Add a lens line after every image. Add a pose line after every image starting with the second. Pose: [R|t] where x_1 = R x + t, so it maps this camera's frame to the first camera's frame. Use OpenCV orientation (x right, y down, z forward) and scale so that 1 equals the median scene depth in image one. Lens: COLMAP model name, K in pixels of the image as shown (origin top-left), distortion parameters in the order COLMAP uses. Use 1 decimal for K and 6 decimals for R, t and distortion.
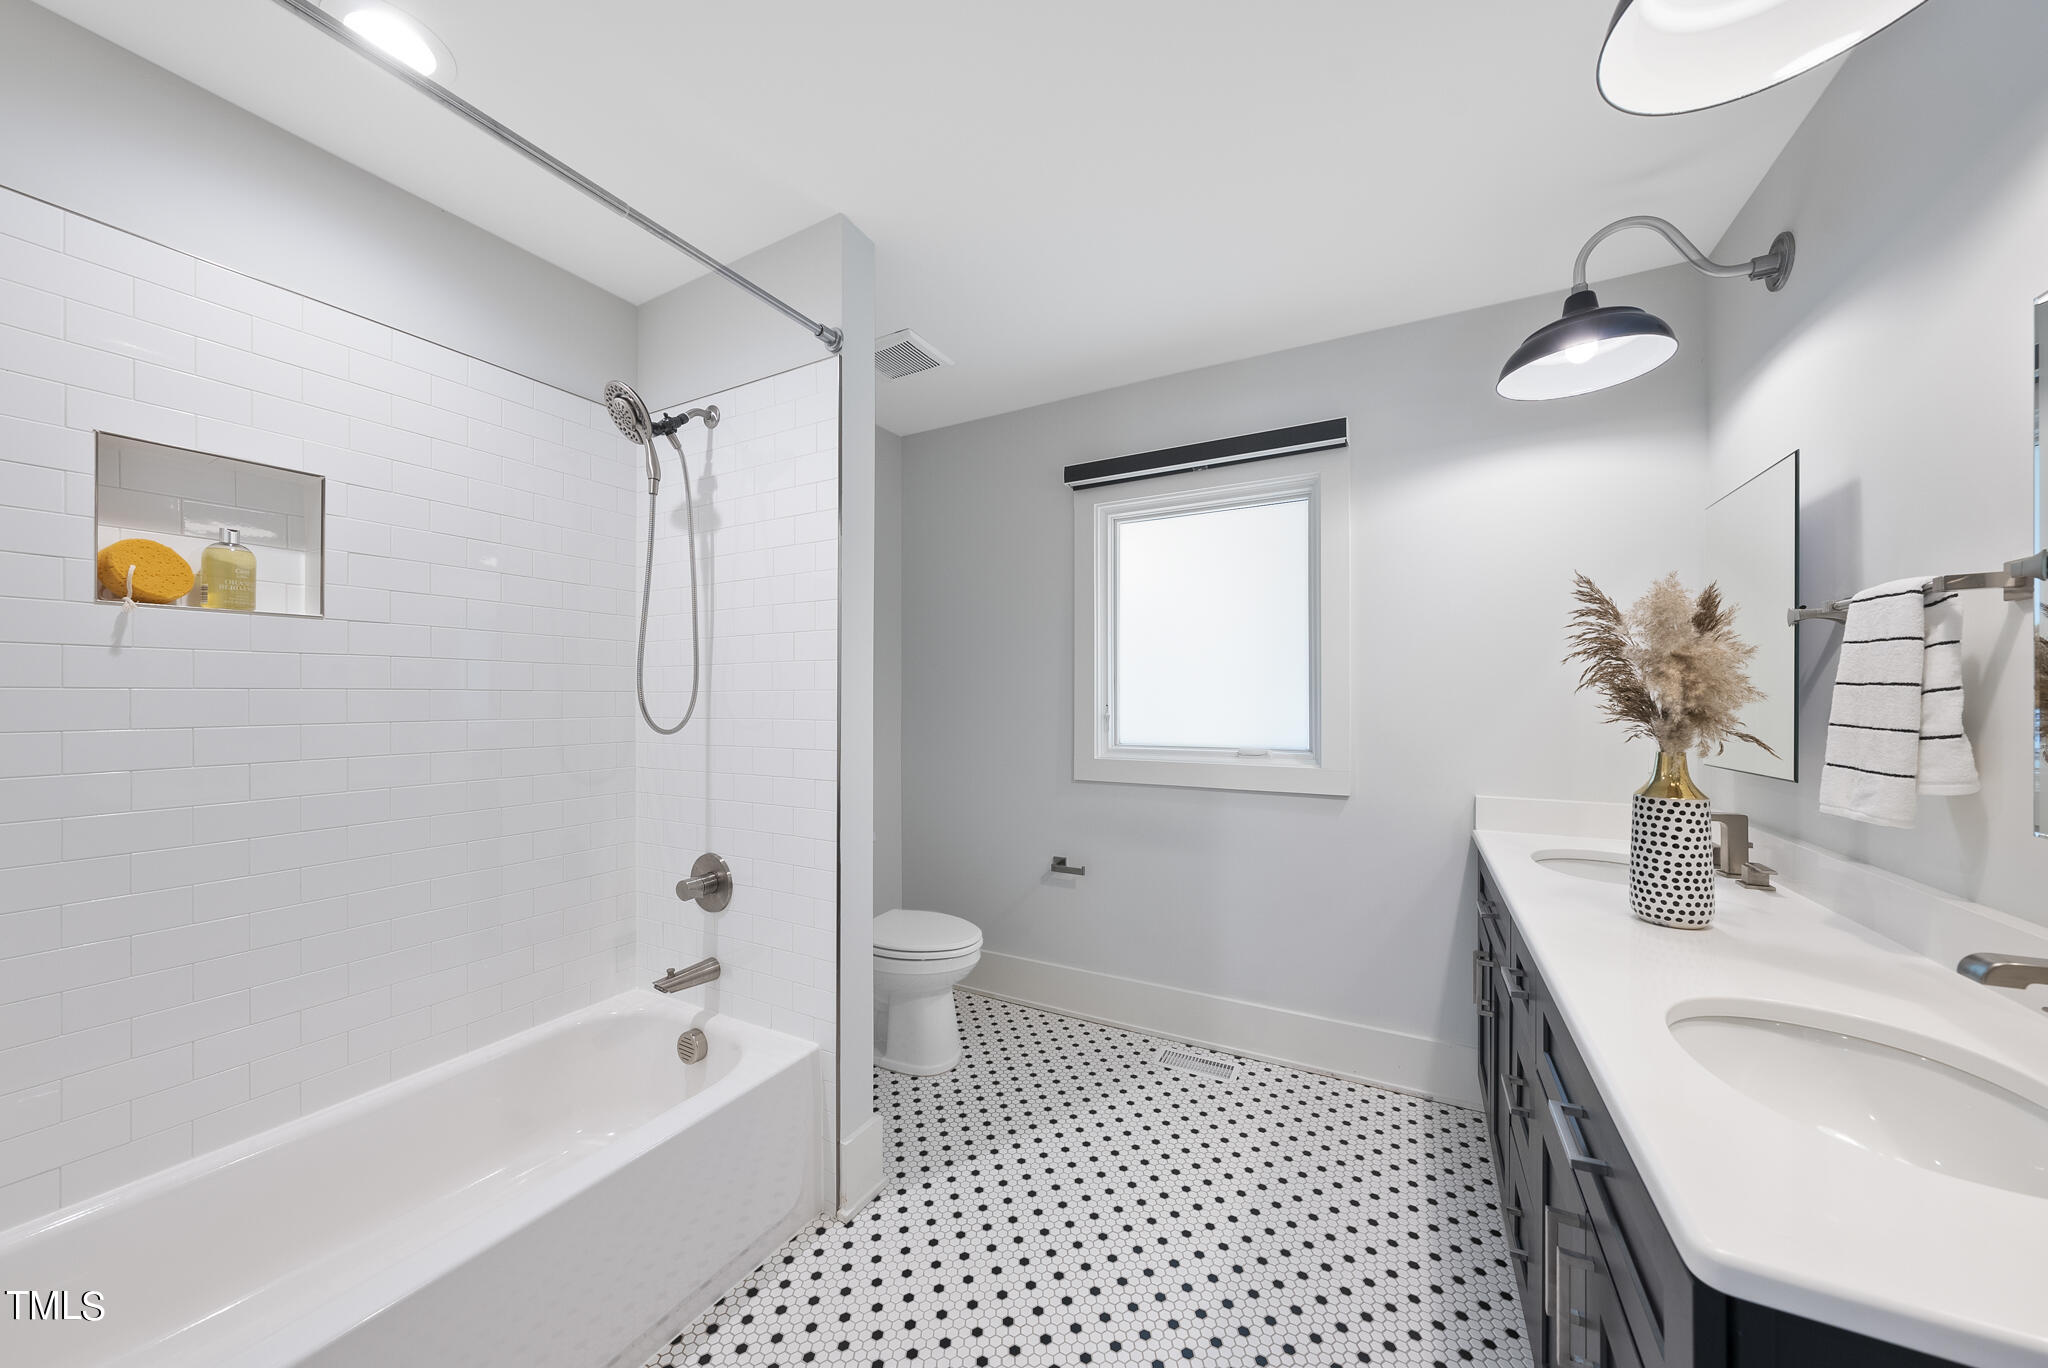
lens RADIAL K [[708.1, 0, 1017.1], [0, 708.1, 693.8], [0, 0, 1]] dist [-0.002803, -0.000134]
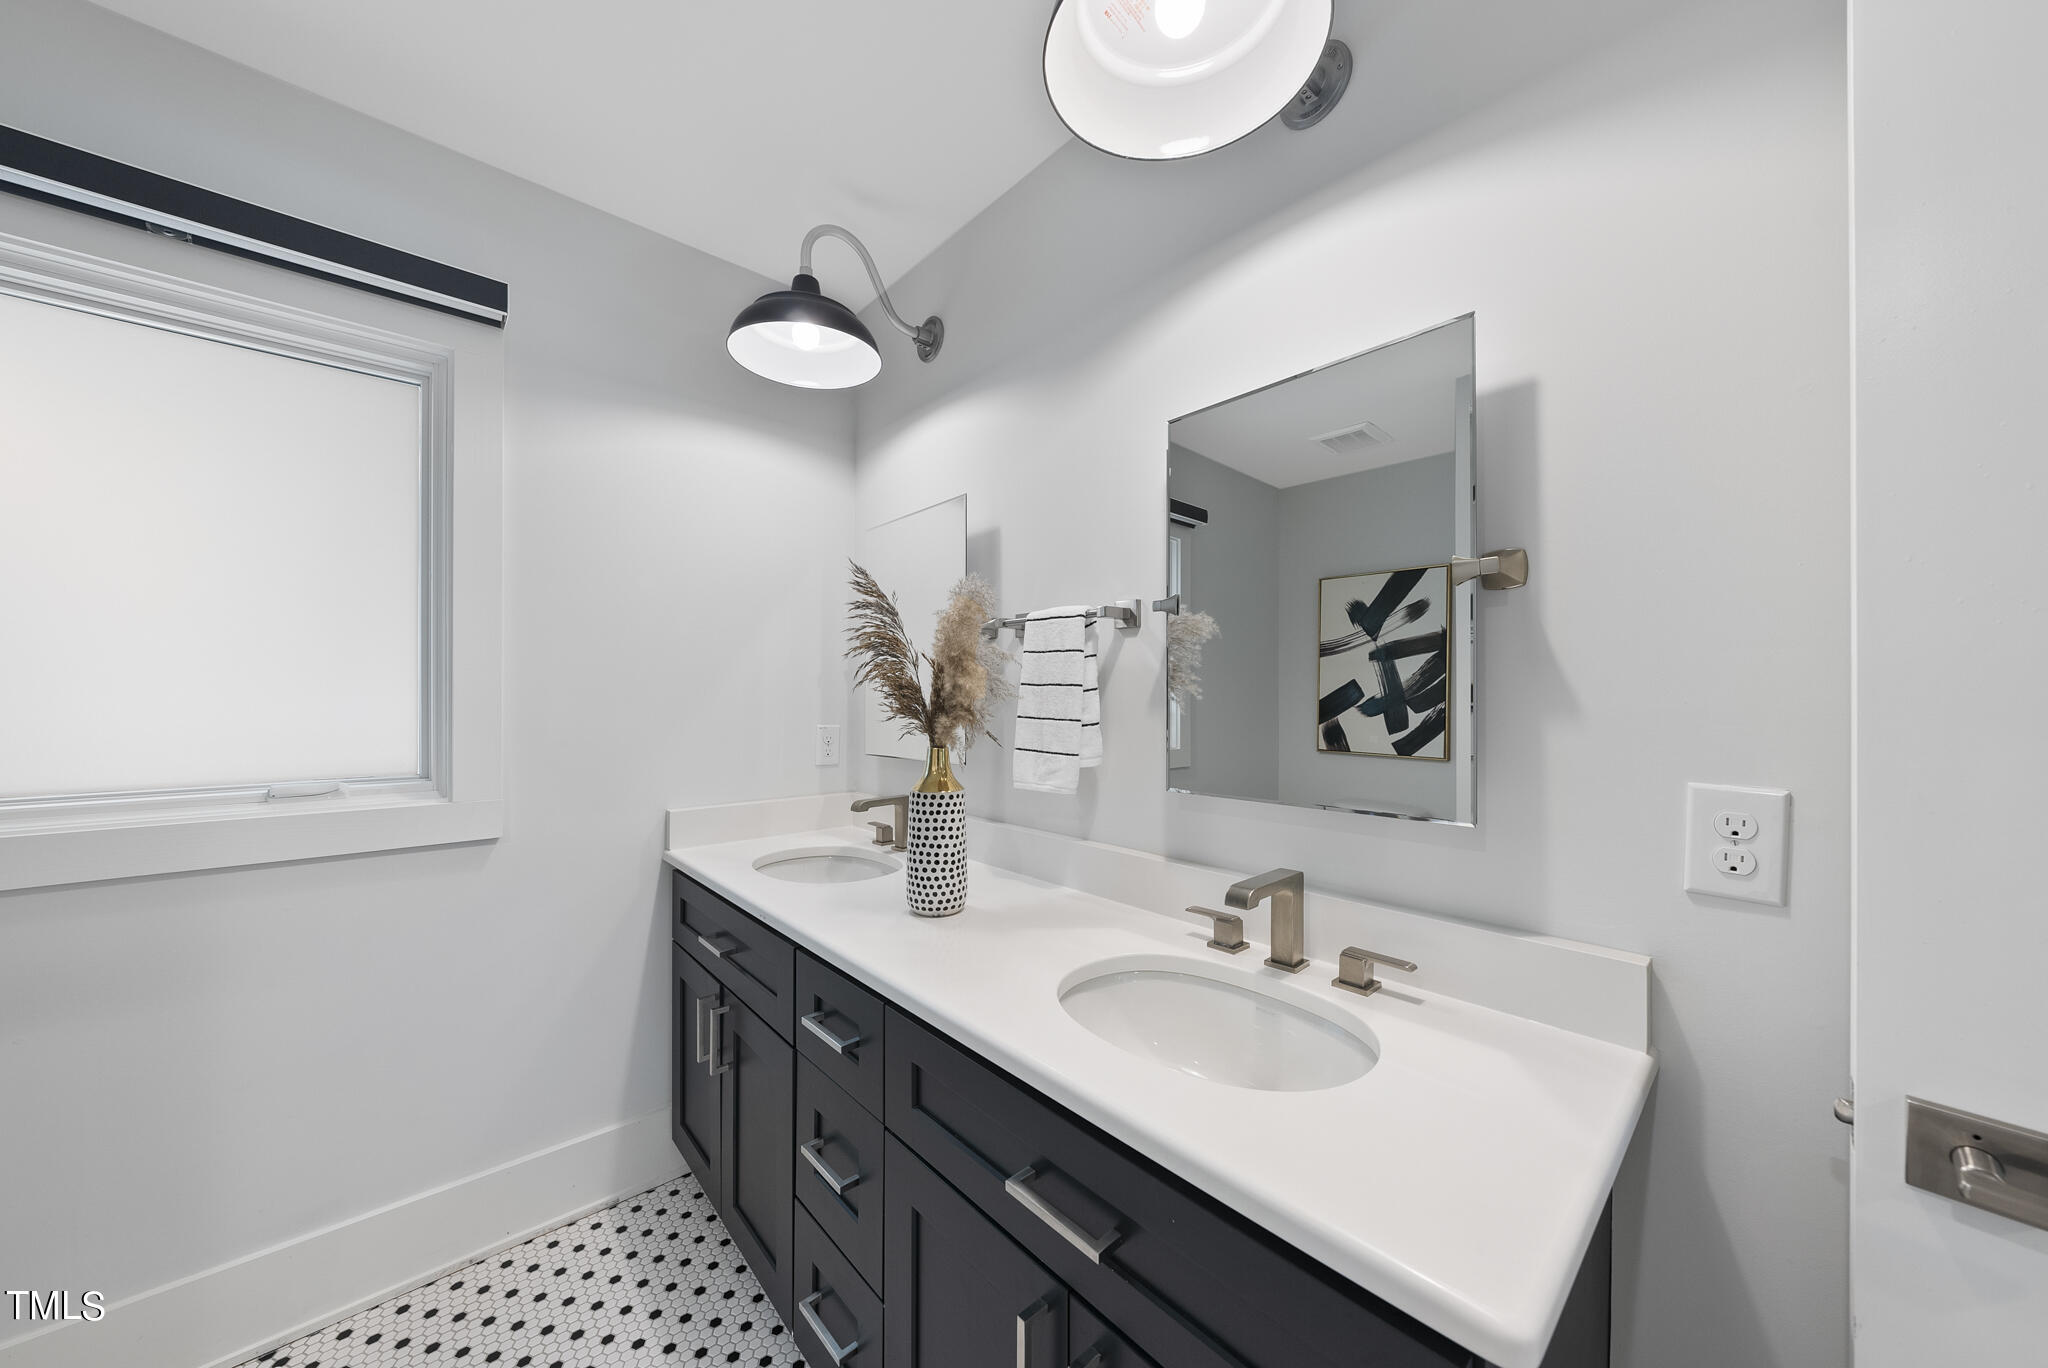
lens RADIAL K [[708.1, 0, 1037.0], [0, 708.1, 694.2], [0, 0, 1]] dist [-0.002803, -0.000134]
pose [[0.329554, 0.005217, 0.944122, -0.014273], [-0.007712, 0.999966, -0.002833, 0.006090], [-0.944105, -0.006347, 0.329583, 0.517930]]
